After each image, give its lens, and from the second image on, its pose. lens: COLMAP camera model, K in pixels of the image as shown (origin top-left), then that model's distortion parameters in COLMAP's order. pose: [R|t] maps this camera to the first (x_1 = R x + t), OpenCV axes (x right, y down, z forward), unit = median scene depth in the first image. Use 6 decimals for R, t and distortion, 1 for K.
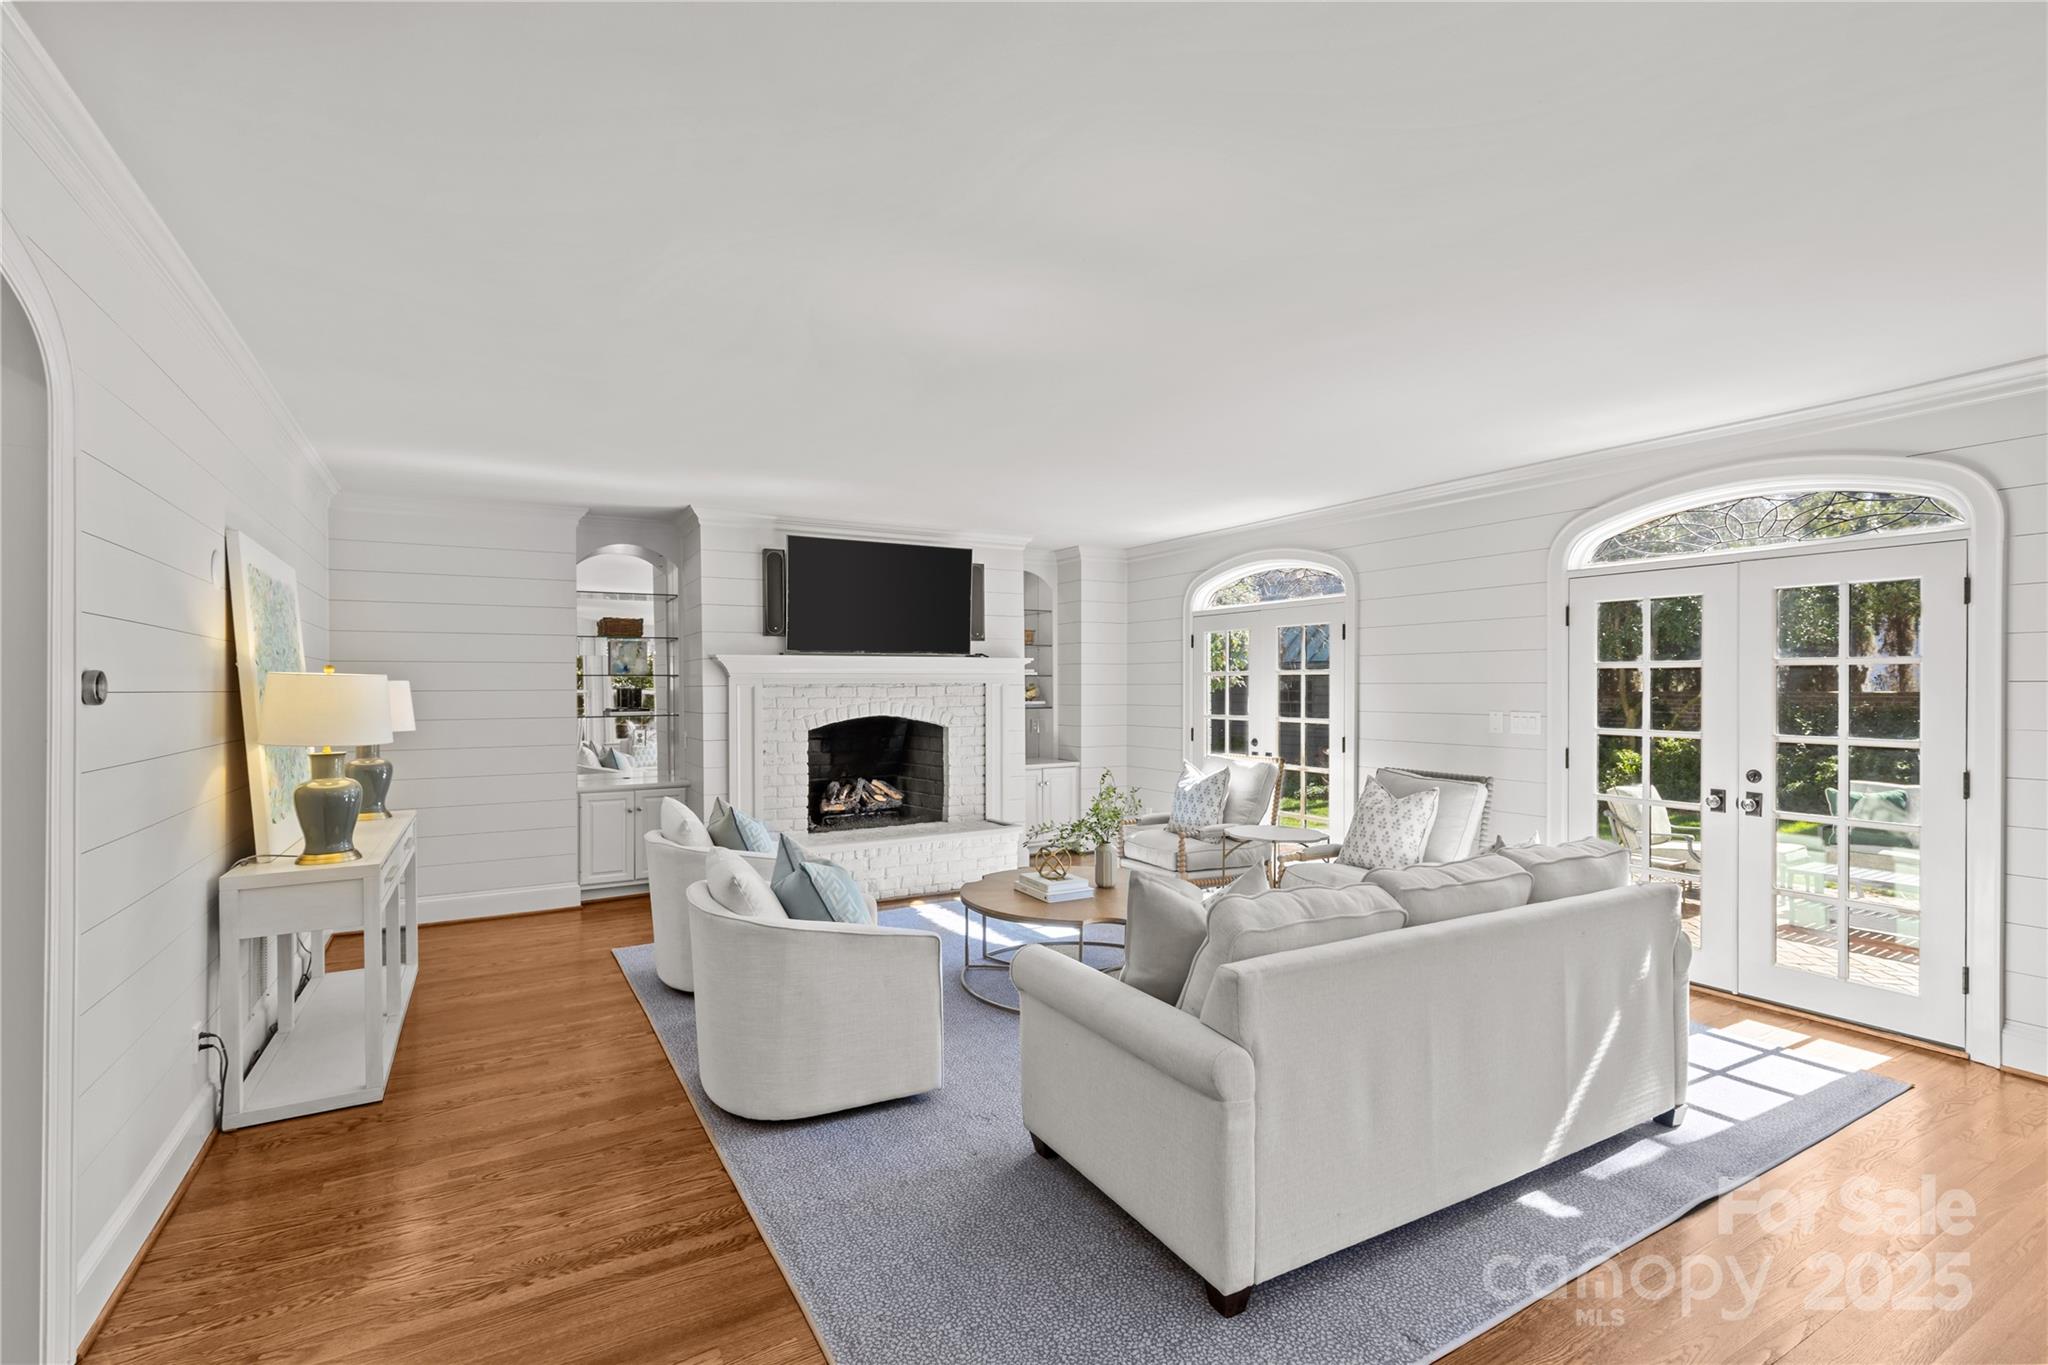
lens RADIAL K [[936.3, 0, 1006.4], [0, 936.3, 686.6], [0, 0, 1]] dist [0.012557, -0.000342]
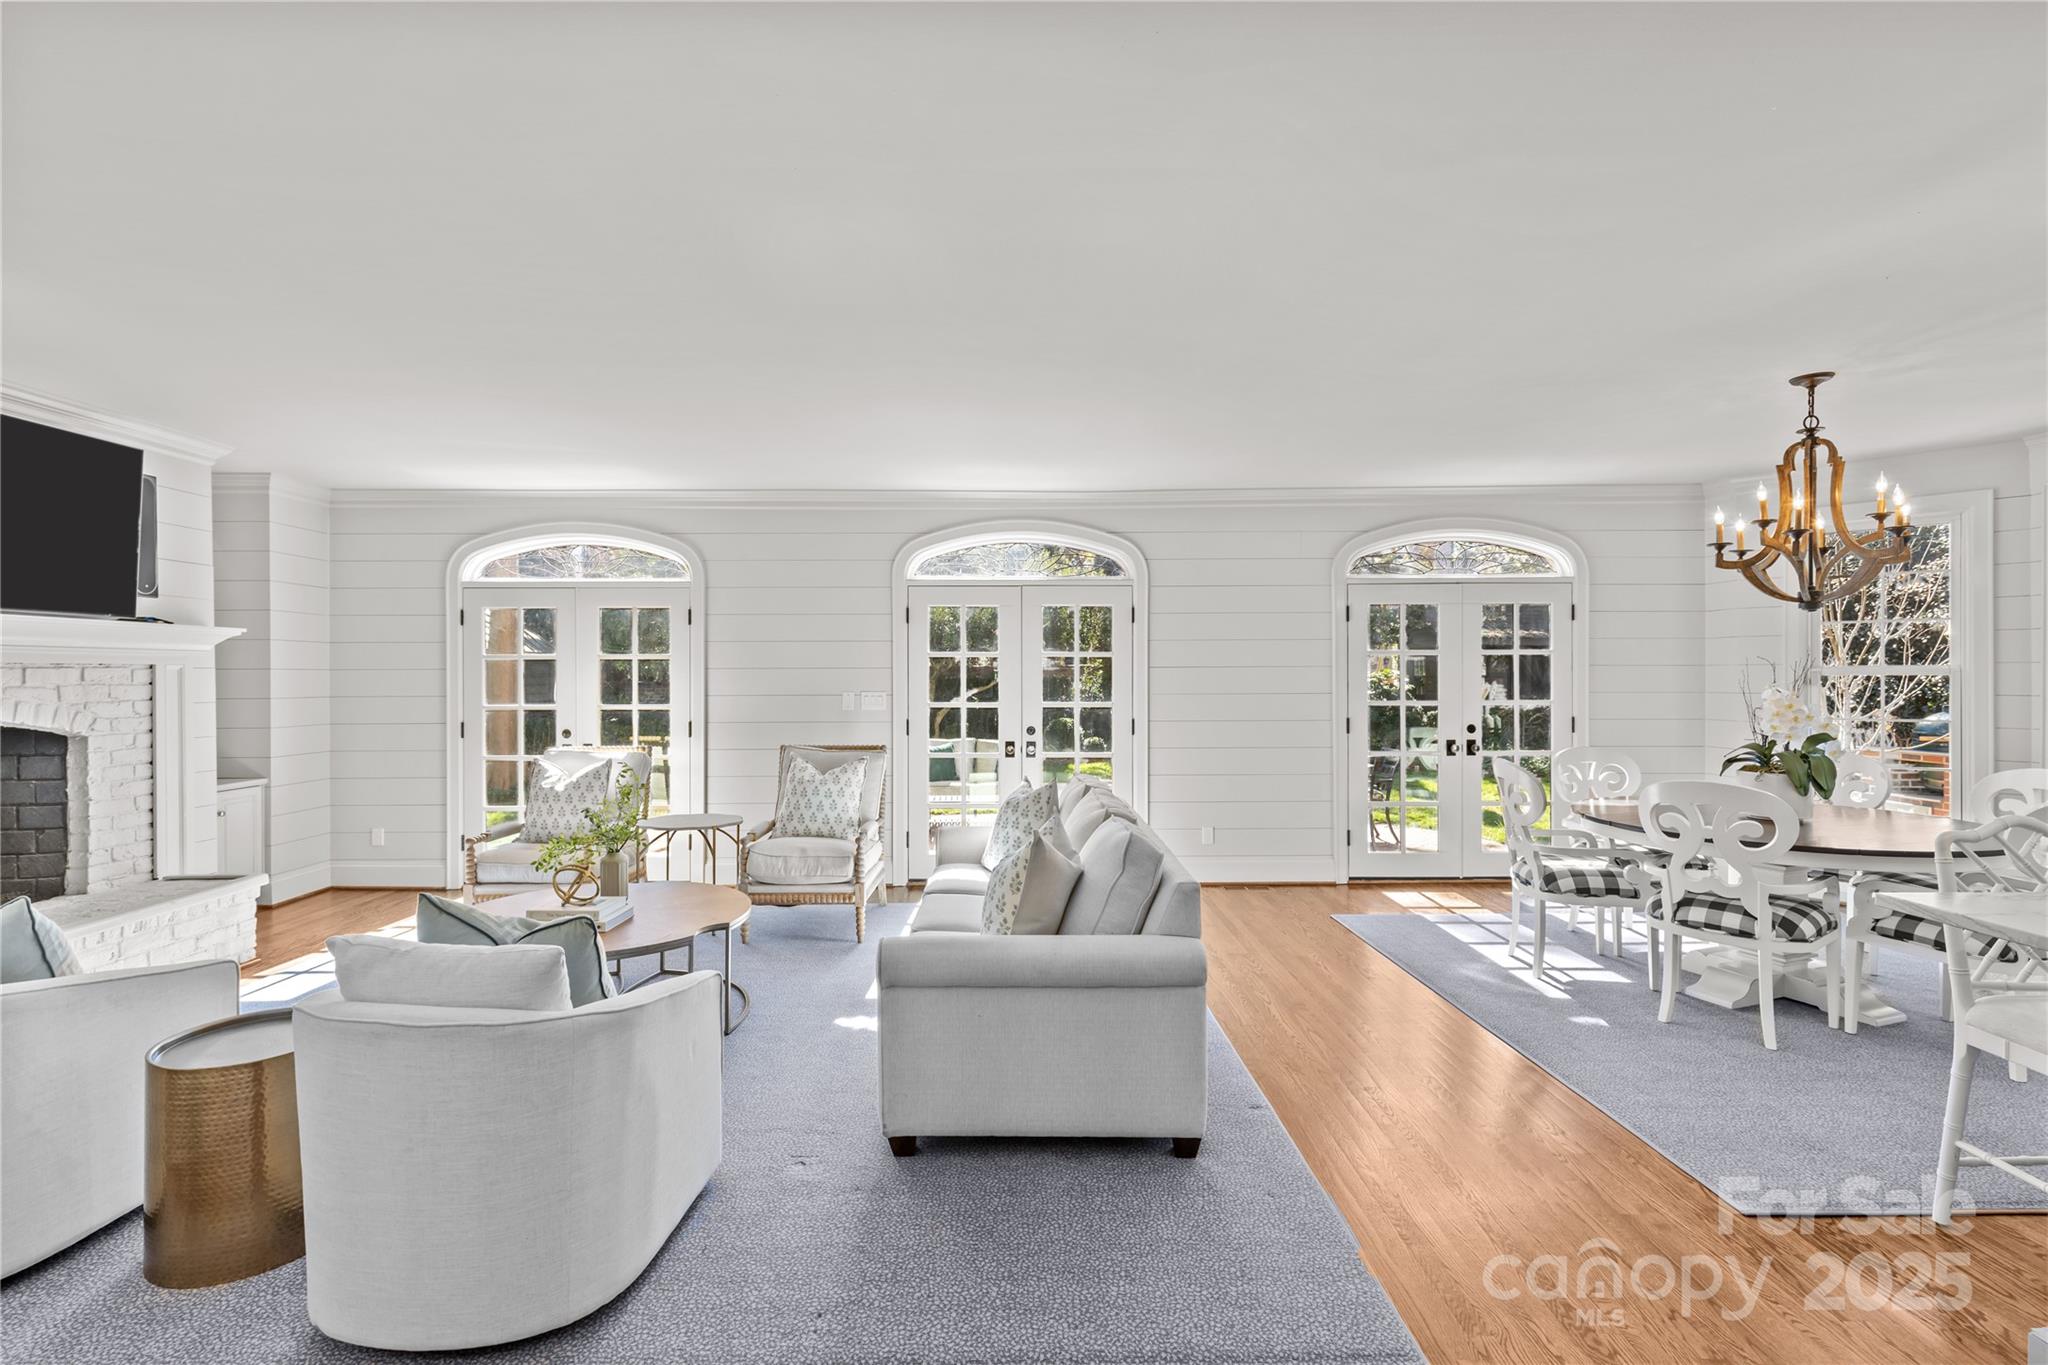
lens RADIAL K [[938.3, 0, 1008.3], [0, 938.3, 674.2], [0, 0, 1]] dist [0.044070, -0.000239]
pose [[0.508994, 0.001011, 0.860769, -0.388547], [0.001435, 0.999997, -0.002023, 0.006618], [-0.860769, 0.002265, 0.508991, 0.216742]]
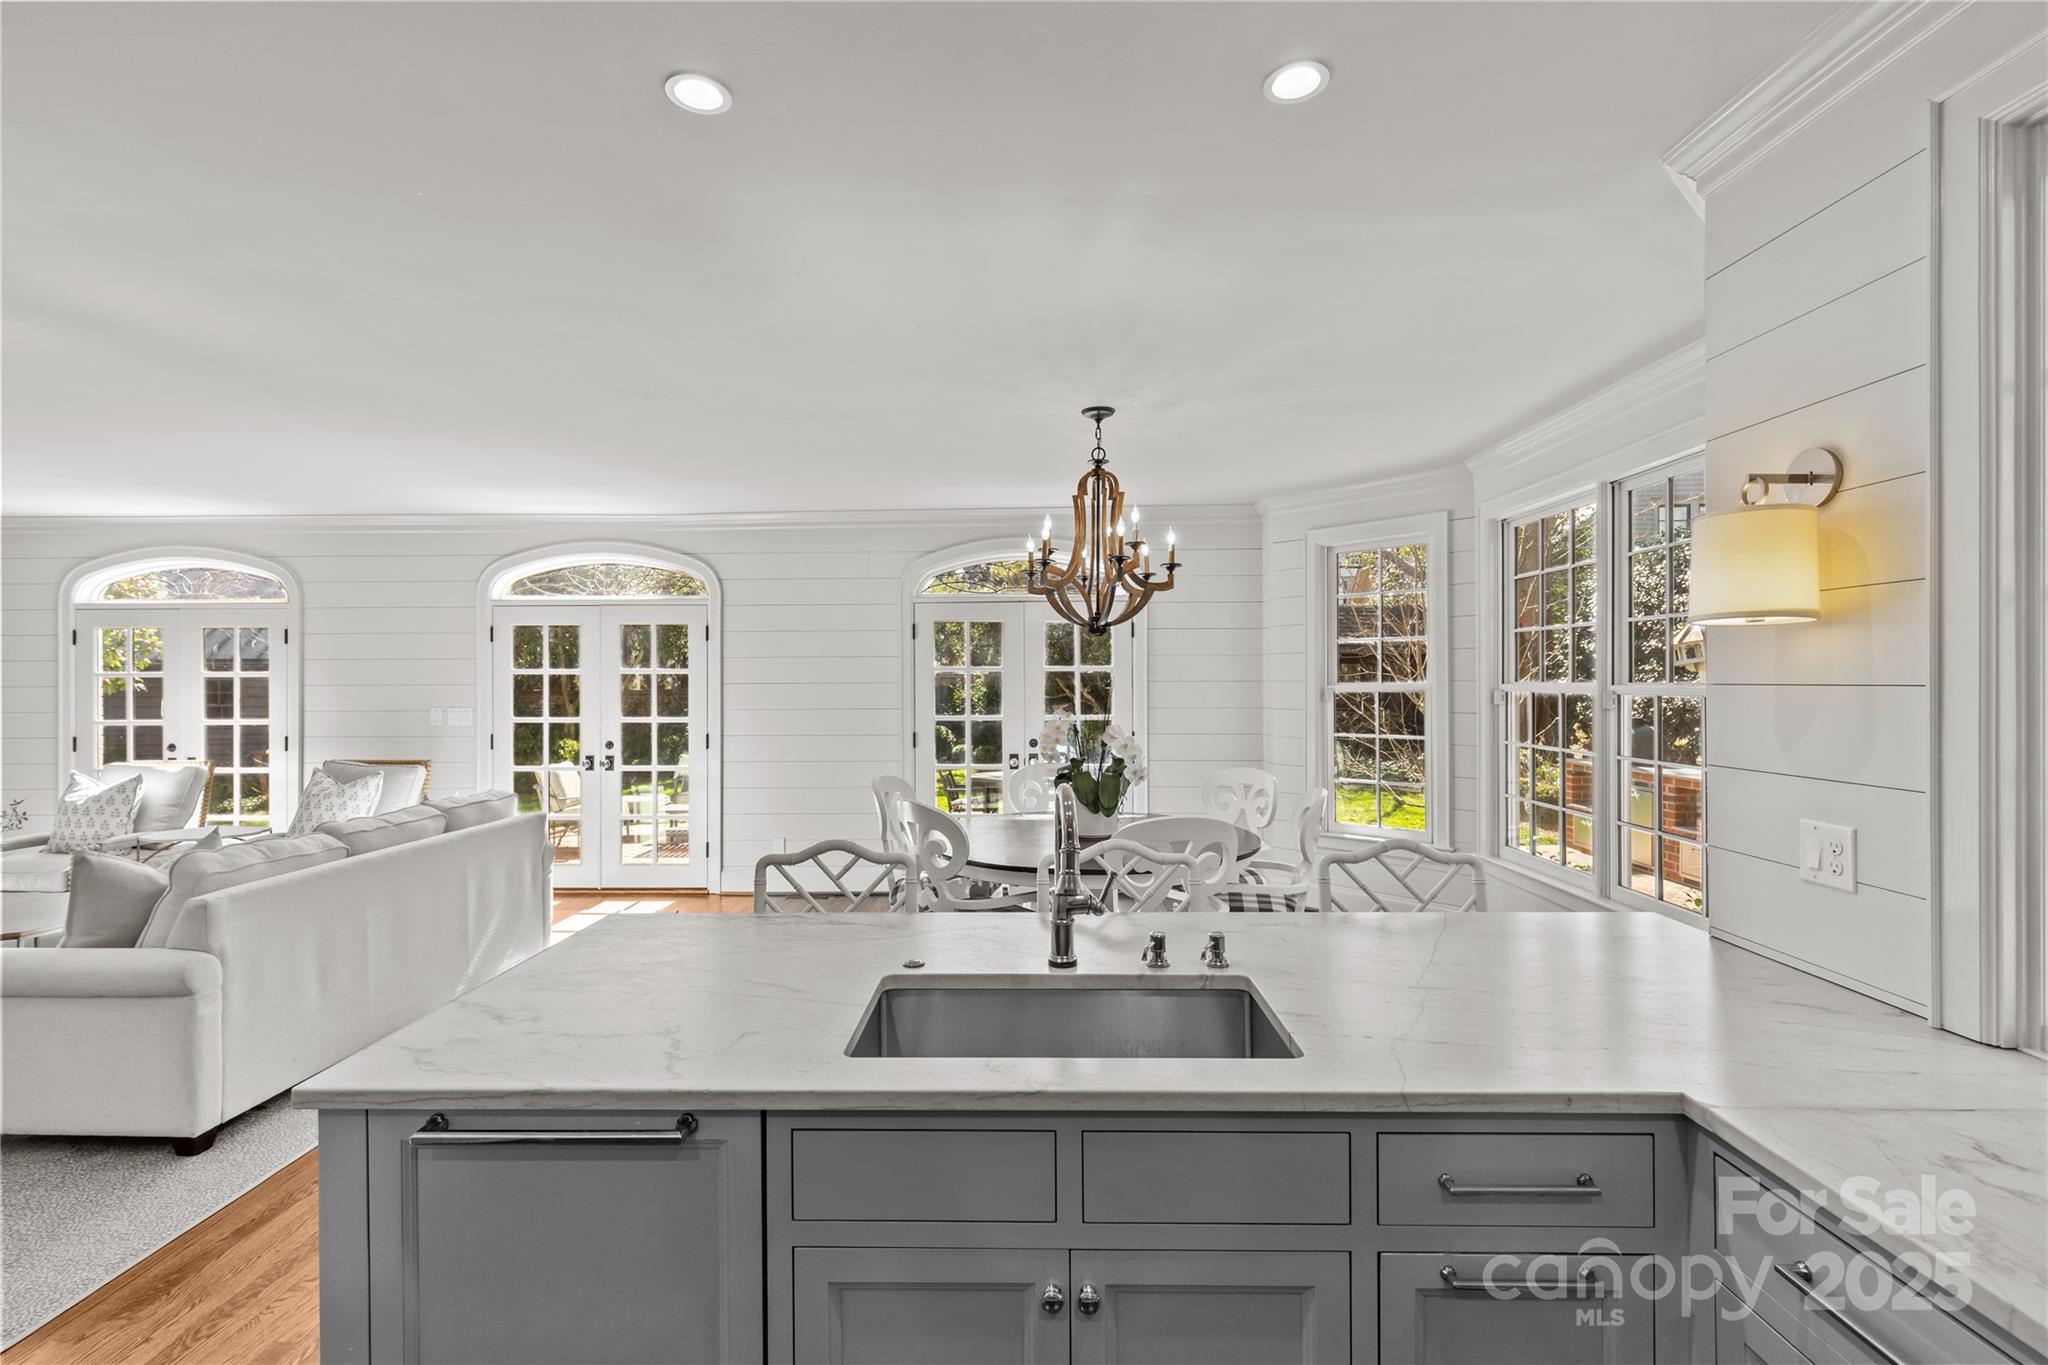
lens RADIAL K [[912.1, 0, 1021.0], [0, 912.1, 685.0], [0, 0, 1]] dist [0.001486, -0.001075]
pose [[0.513582, 0.000161, 0.858040, -0.107638], [0.004696, 0.999984, -0.002999, 0.003397], [-0.858027, 0.005569, 0.513574, -0.263704]]
